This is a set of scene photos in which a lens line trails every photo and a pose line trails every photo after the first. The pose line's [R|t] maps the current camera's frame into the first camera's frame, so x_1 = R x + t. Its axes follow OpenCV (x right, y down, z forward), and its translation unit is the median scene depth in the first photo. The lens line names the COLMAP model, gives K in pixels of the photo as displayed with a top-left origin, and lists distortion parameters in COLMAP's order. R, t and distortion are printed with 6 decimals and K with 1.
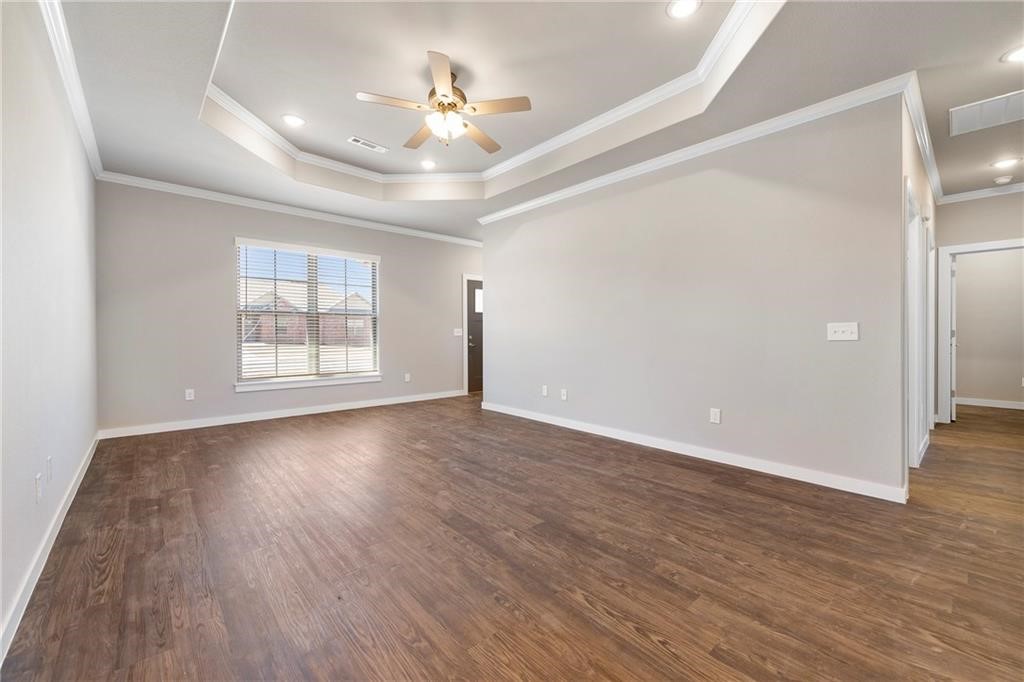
lens RADIAL K [[409.8, 0, 514.1], [0, 409.8, 335.2], [0, 0, 1]] dist [0.000065, 0.000121]
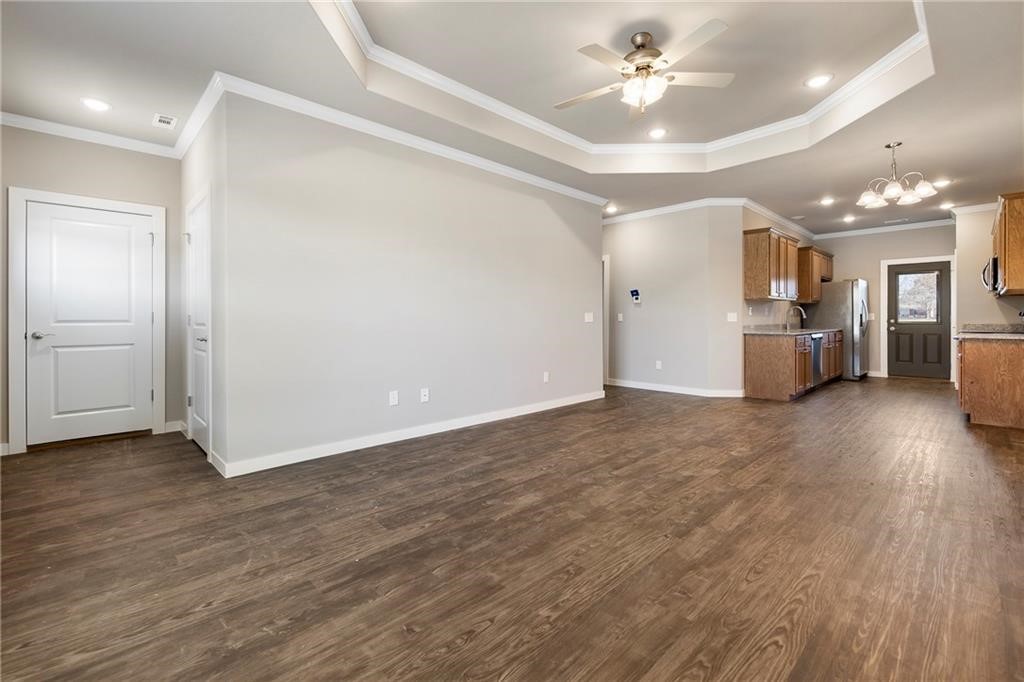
lens RADIAL K [[444.4, 0, 493.5], [0, 444.4, 319.3], [0, 0, 1]] dist [-0.000835, -0.000159]
pose [[-0.011920, 0.000154, 0.999929, -1.195848], [0.009553, 0.999954, -0.000040, -0.003015], [-0.999883, 0.009552, -0.011921, 1.399136]]
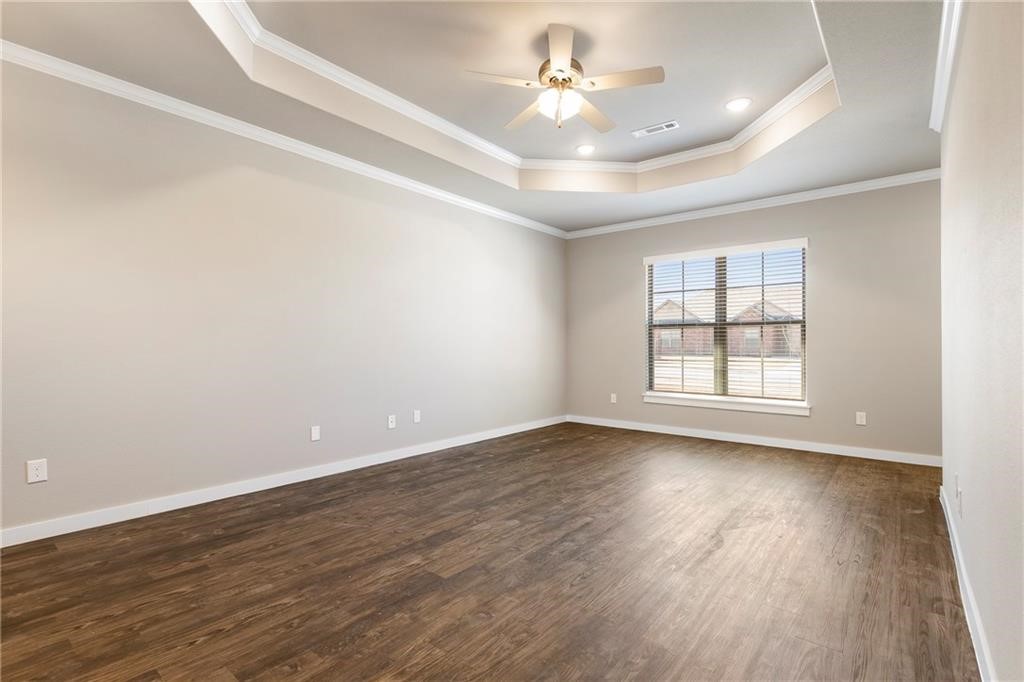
lens RADIAL K [[472.1, 0, 512.0], [0, 472.1, 341.0], [0, 0, 1]] dist [0.003063, -0.000532]
pose [[0.157629, -0.008508, -0.987462, 0.821352], [-0.006019, 0.999936, -0.009576, -0.010014], [0.987480, 0.007453, 0.157568, 0.779055]]
